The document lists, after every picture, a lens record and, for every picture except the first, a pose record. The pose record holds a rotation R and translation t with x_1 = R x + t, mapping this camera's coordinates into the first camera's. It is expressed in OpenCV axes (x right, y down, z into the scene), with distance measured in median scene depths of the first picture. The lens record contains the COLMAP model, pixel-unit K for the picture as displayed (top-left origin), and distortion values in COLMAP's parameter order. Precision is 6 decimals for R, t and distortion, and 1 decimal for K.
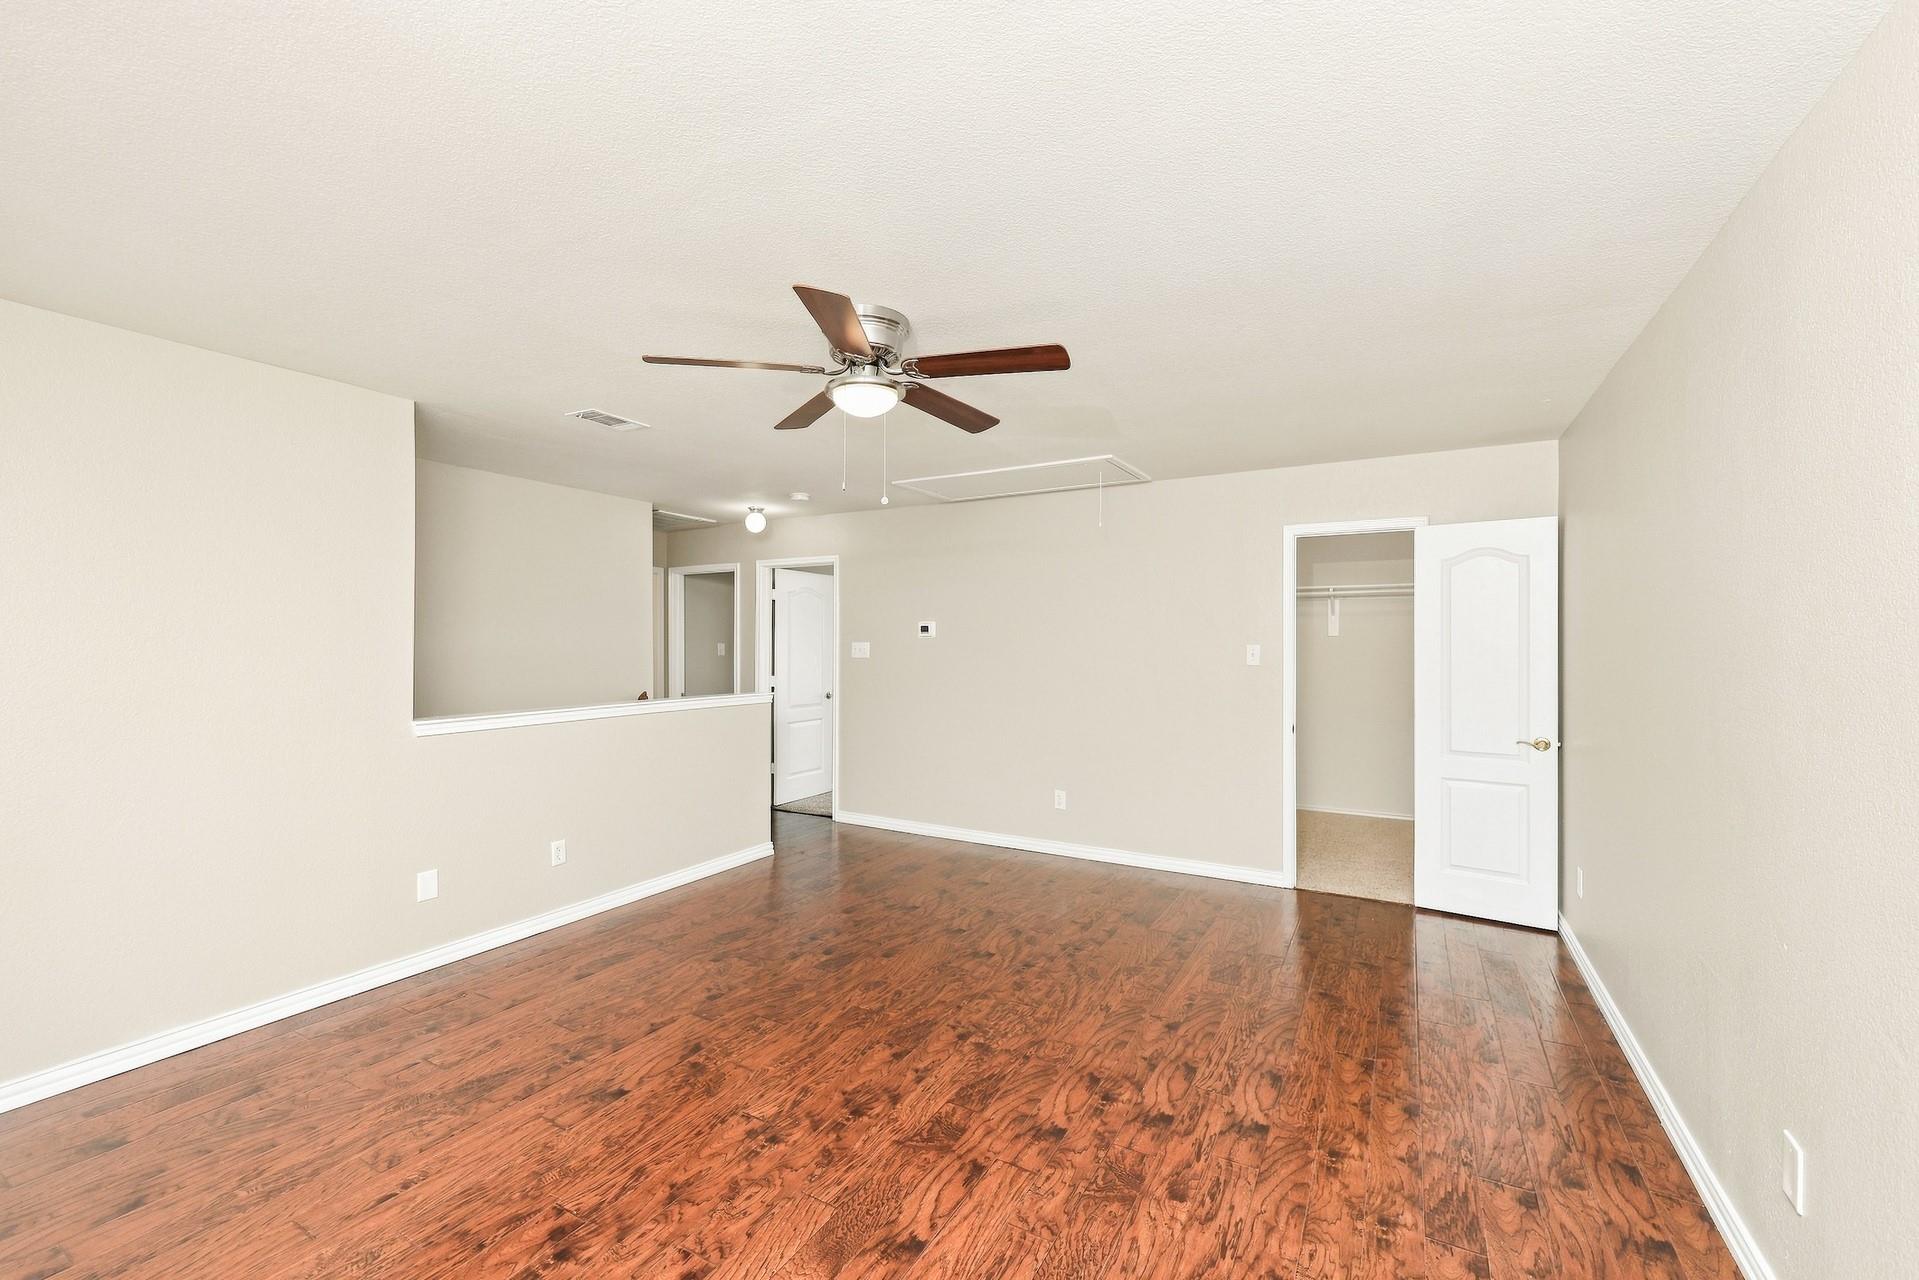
lens RADIAL K [[782.1, 0, 963.4], [0, 782.1, 643.8], [0, 0, 1]] dist [-0.000337, -0.000036]
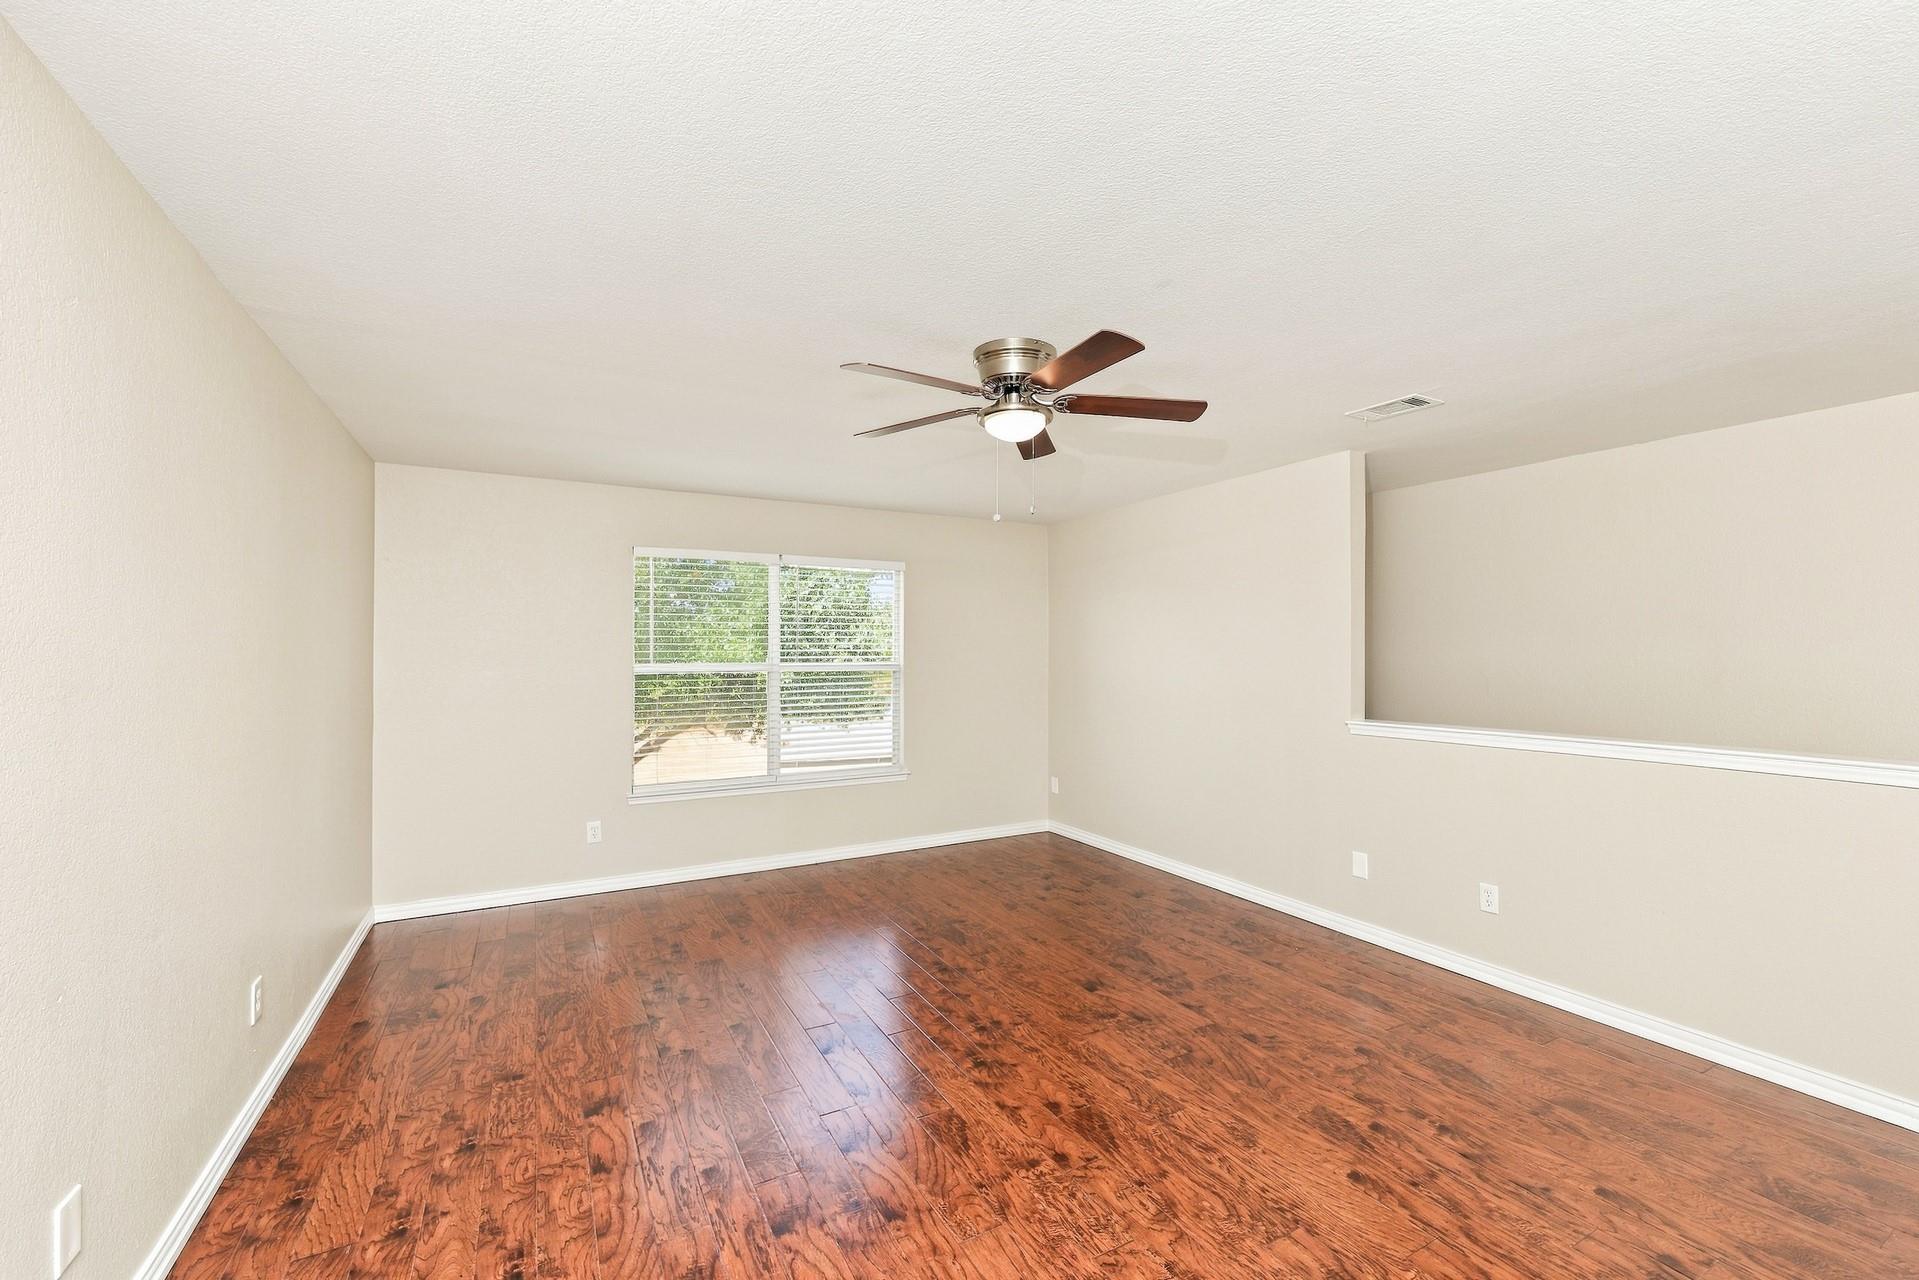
lens RADIAL K [[782.1, 0, 965.5], [0, 782.1, 645.7], [0, 0, 1]] dist [-0.000337, -0.000036]
pose [[-0.525848, -0.006303, -0.850555, 0.807010], [0.000647, 0.999969, -0.007810, -0.006576], [0.850578, -0.004657, -0.525828, 1.494013]]
